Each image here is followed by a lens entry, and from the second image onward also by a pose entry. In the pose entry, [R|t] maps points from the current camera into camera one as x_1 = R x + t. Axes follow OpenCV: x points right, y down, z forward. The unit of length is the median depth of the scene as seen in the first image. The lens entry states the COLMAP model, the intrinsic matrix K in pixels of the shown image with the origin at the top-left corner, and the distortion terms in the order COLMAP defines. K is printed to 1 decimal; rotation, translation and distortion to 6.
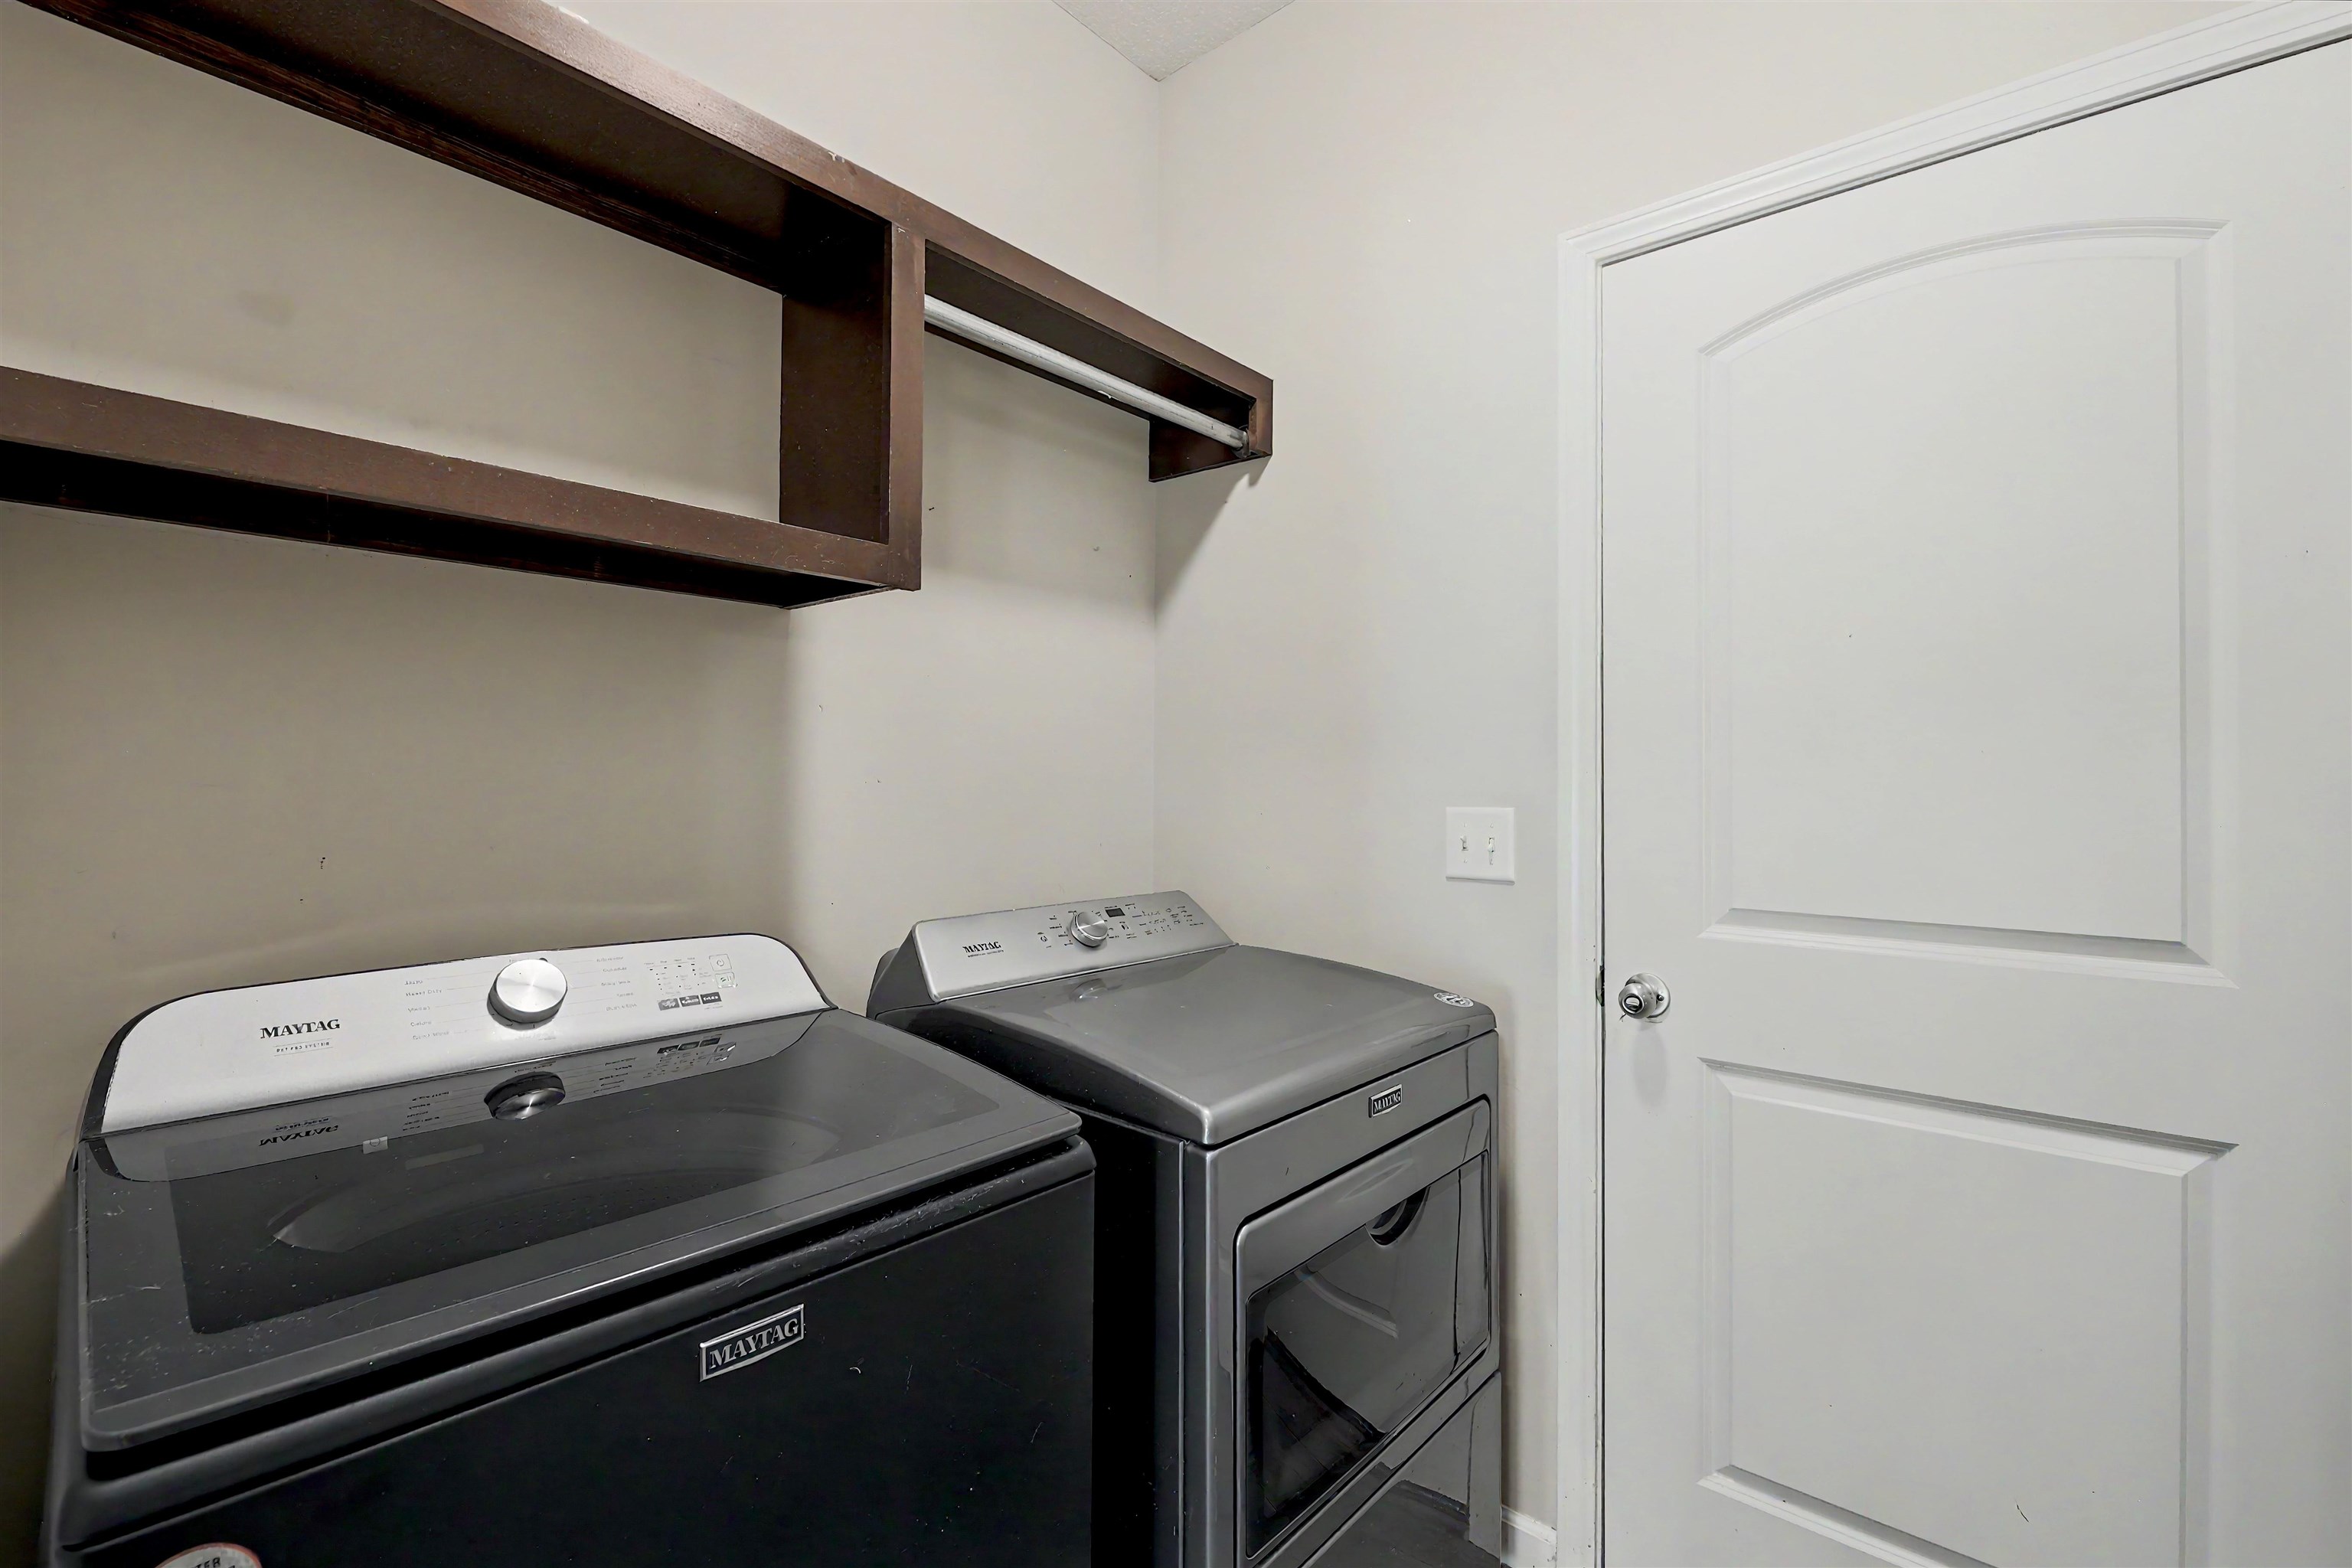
lens RADIAL K [[1017.8, 0, 1179.3], [0, 1017.8, 769.3], [0, 0, 1]] dist [0.003371, -0.003938]
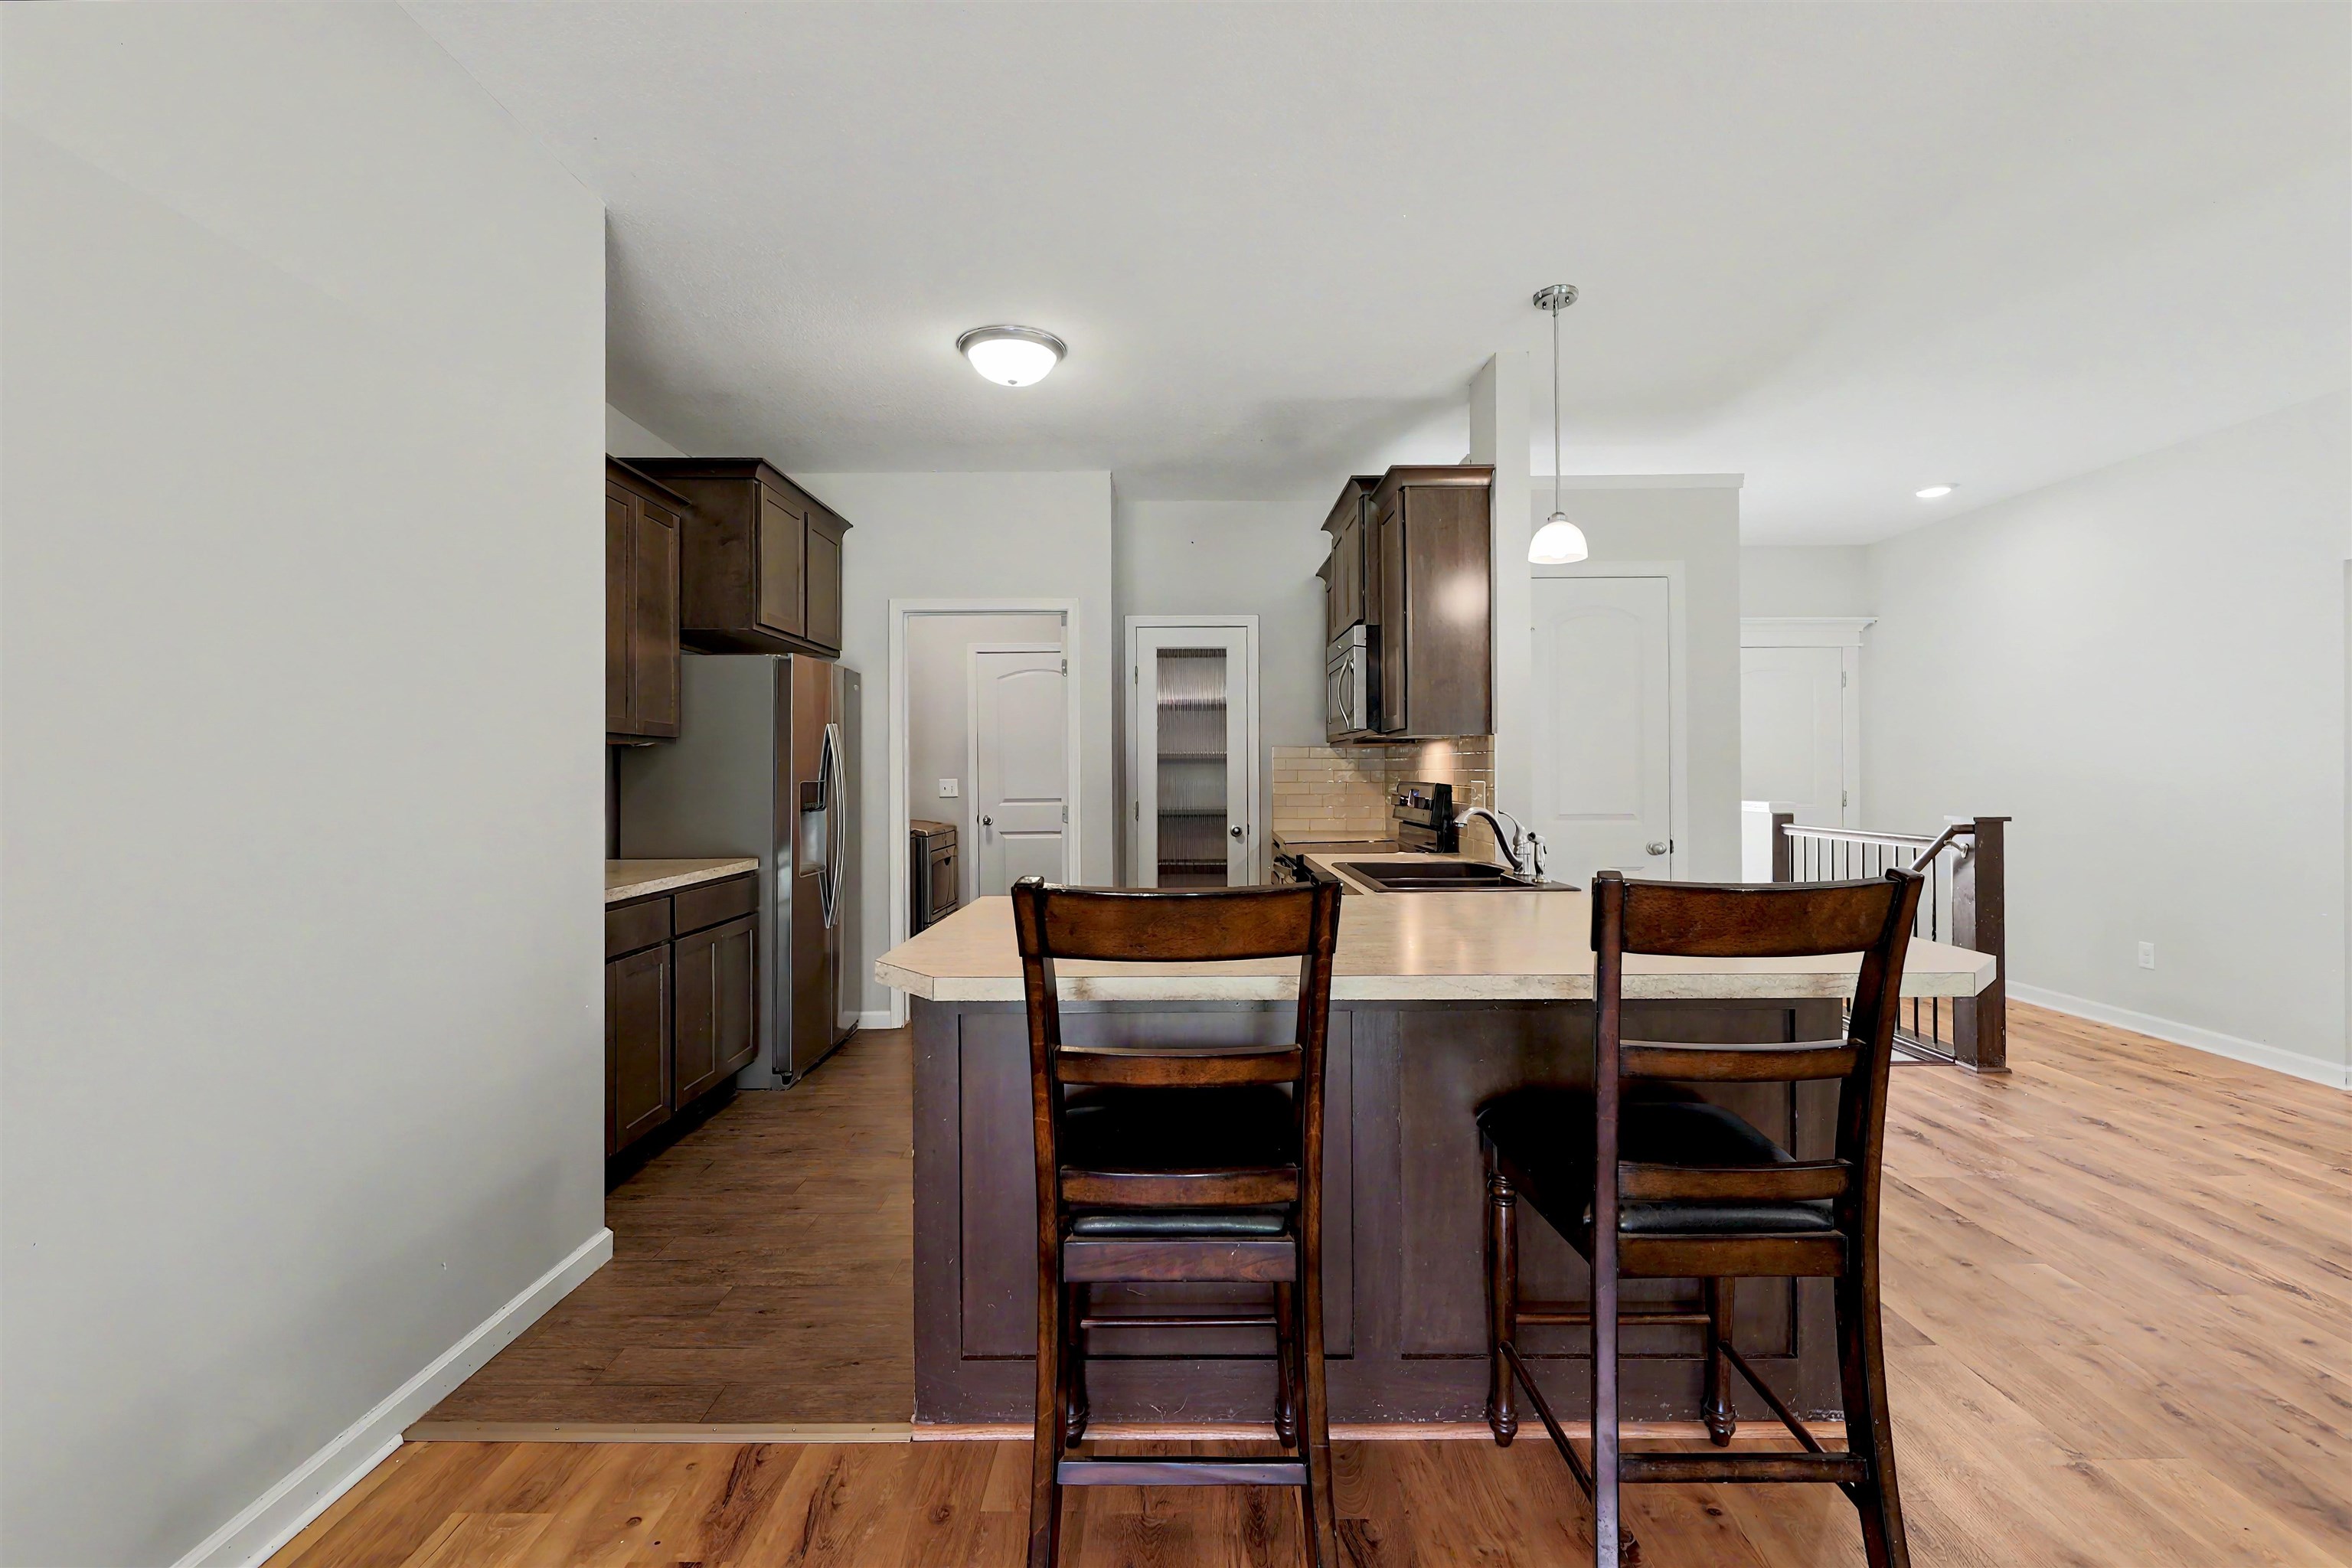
lens RADIAL K [[1017.8, 0, 1178.5], [0, 1017.8, 765.4], [0, 0, 1]] dist [0.003371, -0.003938]
pose [[0.758078, -0.006507, 0.652131, -1.771201], [0.006251, 0.999977, 0.002711, -0.024258], [-0.652134, 0.002021, 0.758101, -2.856969]]
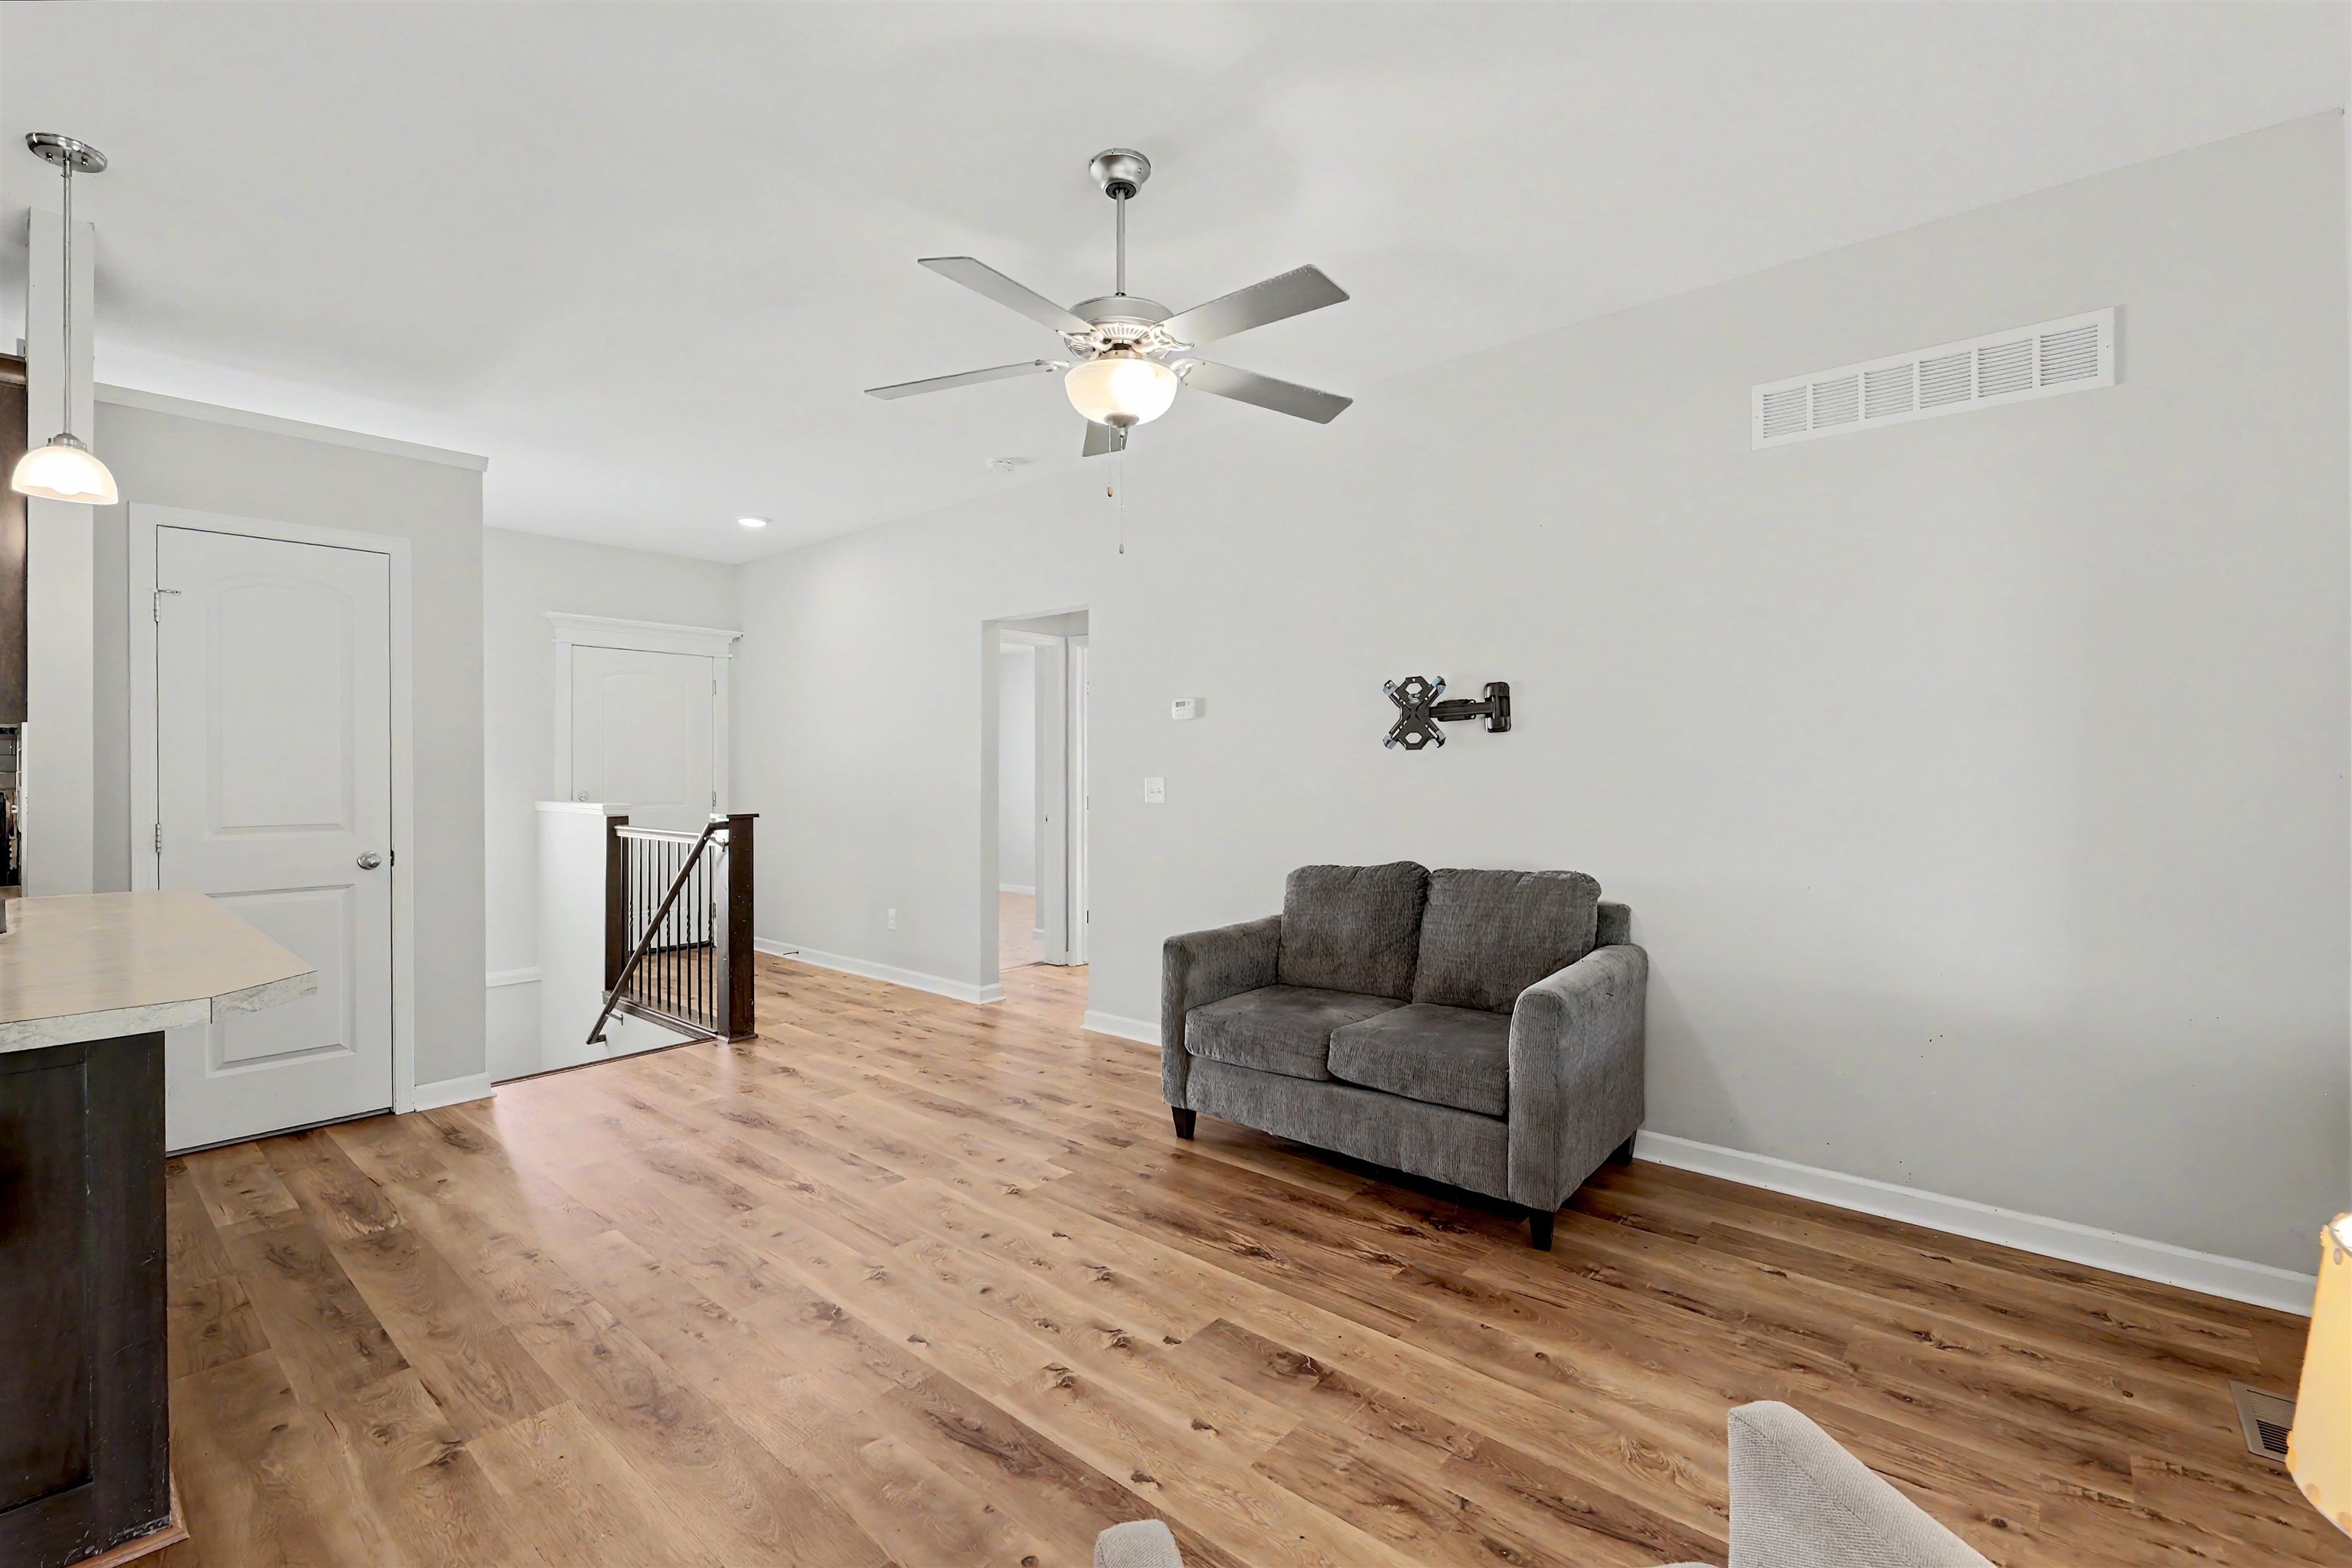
lens RADIAL K [[1017.8, 0, 1169.2], [0, 1017.8, 769.7], [0, 0, 1]] dist [0.003371, -0.003938]
pose [[0.000117, -0.007280, 0.999973, -1.416696], [-0.002271, 0.999971, 0.007281, -0.023689], [-0.999997, -0.002272, 0.000101, -3.483848]]
